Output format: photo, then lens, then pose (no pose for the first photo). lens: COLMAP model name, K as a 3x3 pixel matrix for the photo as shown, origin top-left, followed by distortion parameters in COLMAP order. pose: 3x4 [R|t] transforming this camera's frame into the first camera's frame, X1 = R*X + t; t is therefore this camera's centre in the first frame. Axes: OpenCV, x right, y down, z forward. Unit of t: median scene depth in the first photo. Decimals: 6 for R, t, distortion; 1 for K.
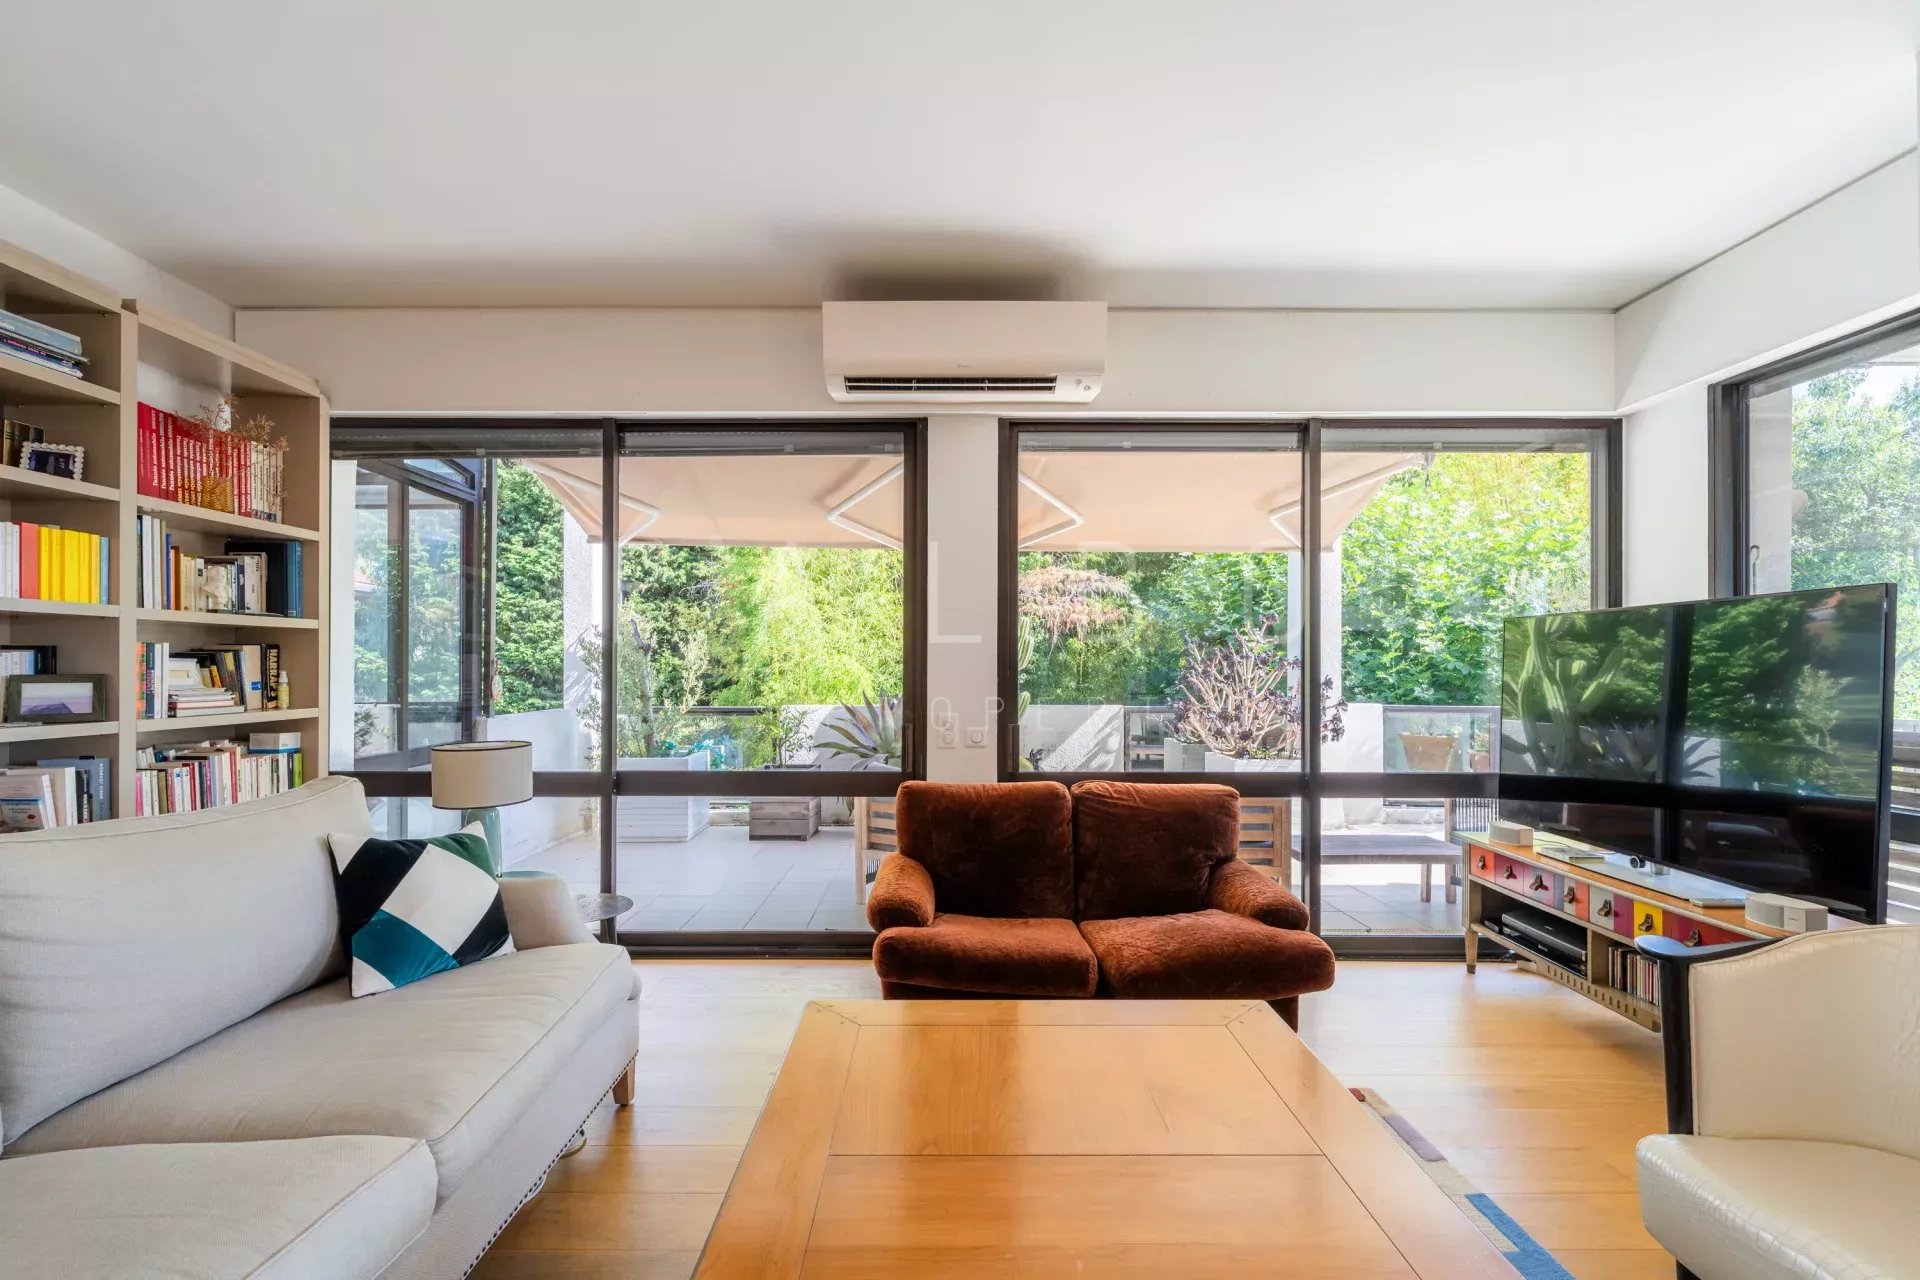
lens RADIAL K [[816.9, 0, 950.5], [0, 816.9, 670.9], [0, 0, 1]] dist [-0.000457, -0.000149]
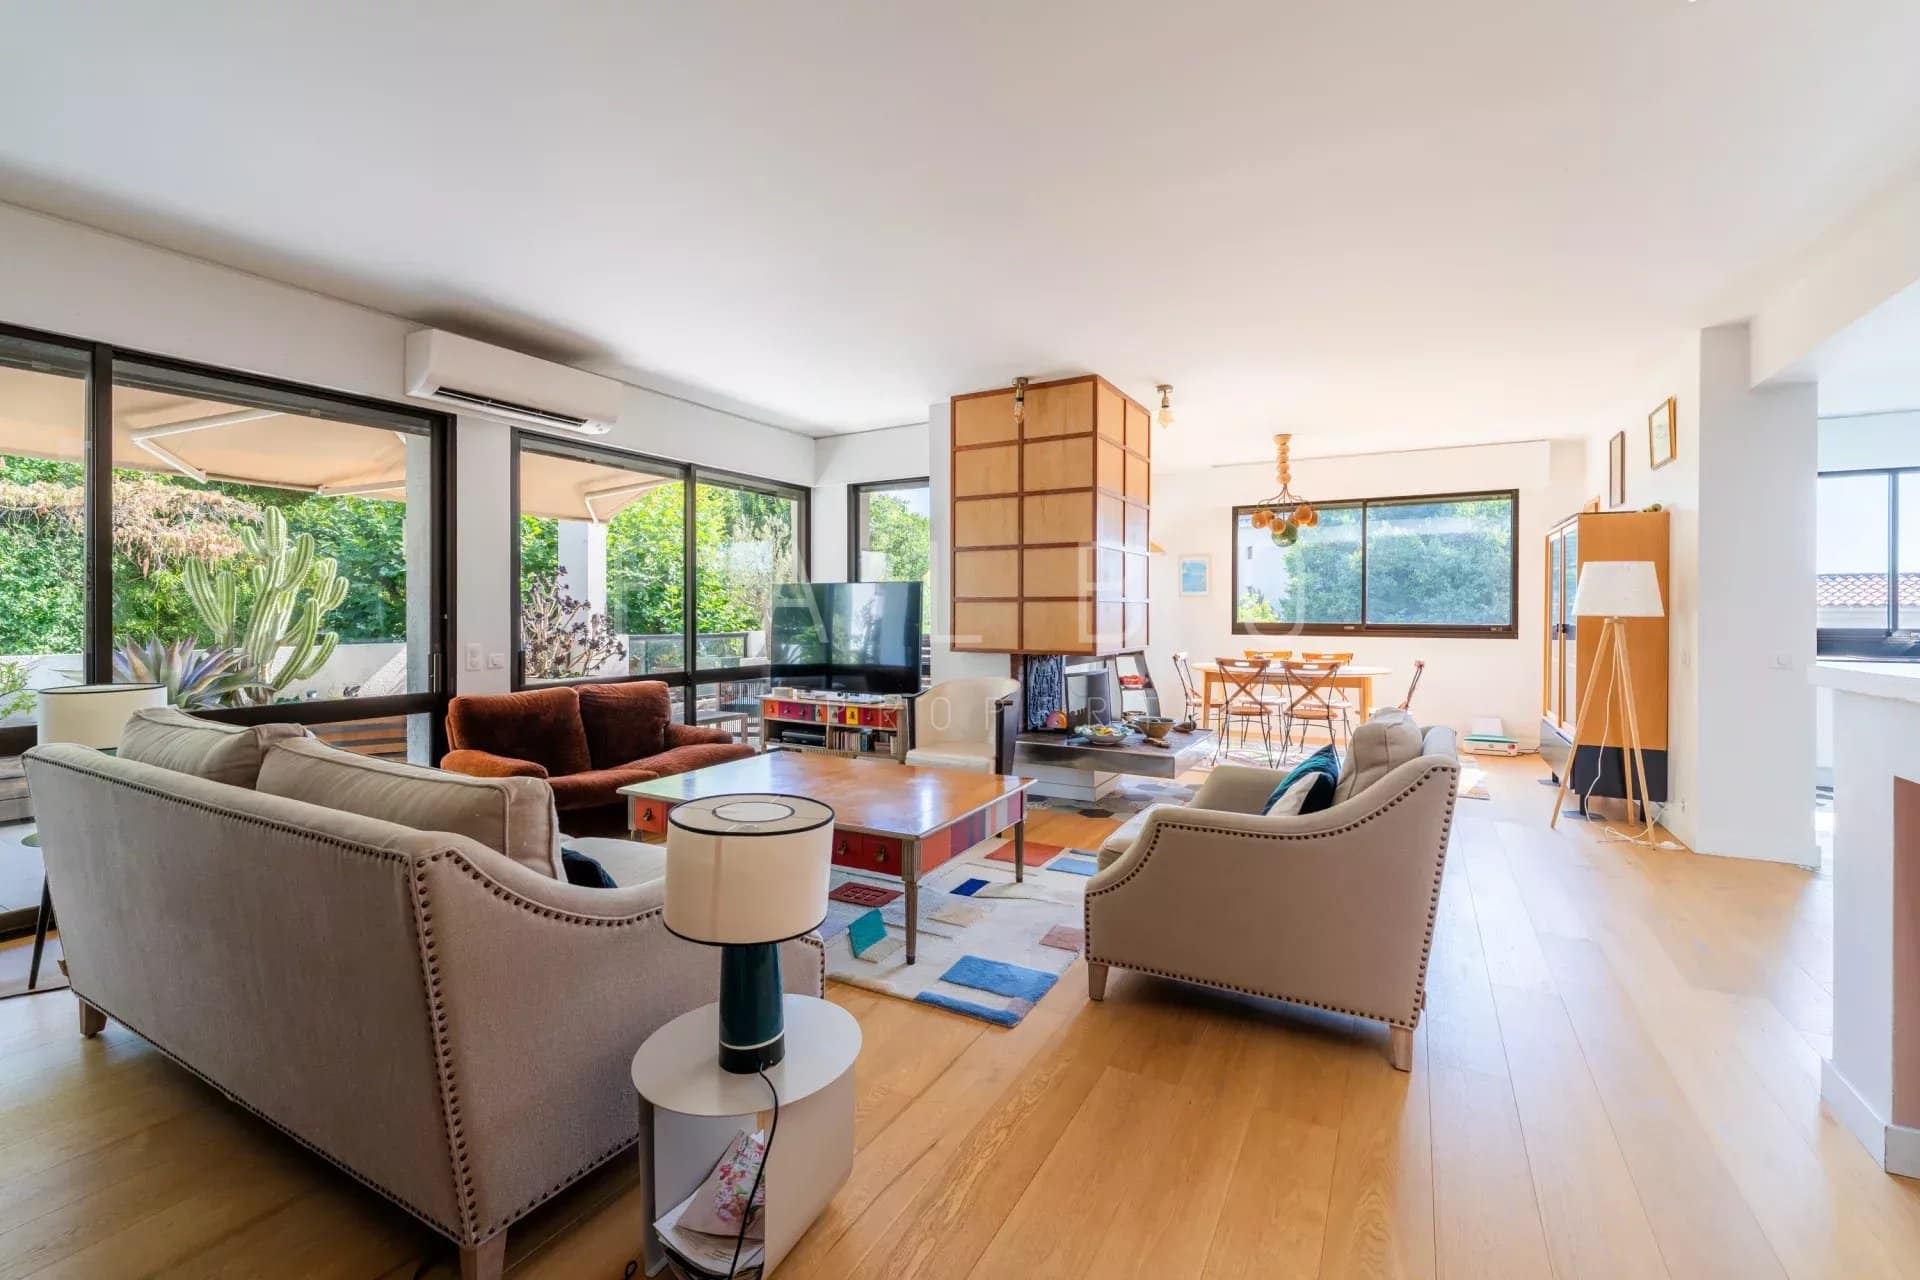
lens RADIAL K [[824.3, 0, 955.3], [0, 824.3, 615.0], [0, 0, 1]] dist [-0.000603, 0.000046]
pose [[0.493406, -0.004293, 0.869789, -0.763548], [0.000086, 0.999988, 0.004887, -0.000080], [-0.869799, -0.002336, 0.493400, -0.321436]]
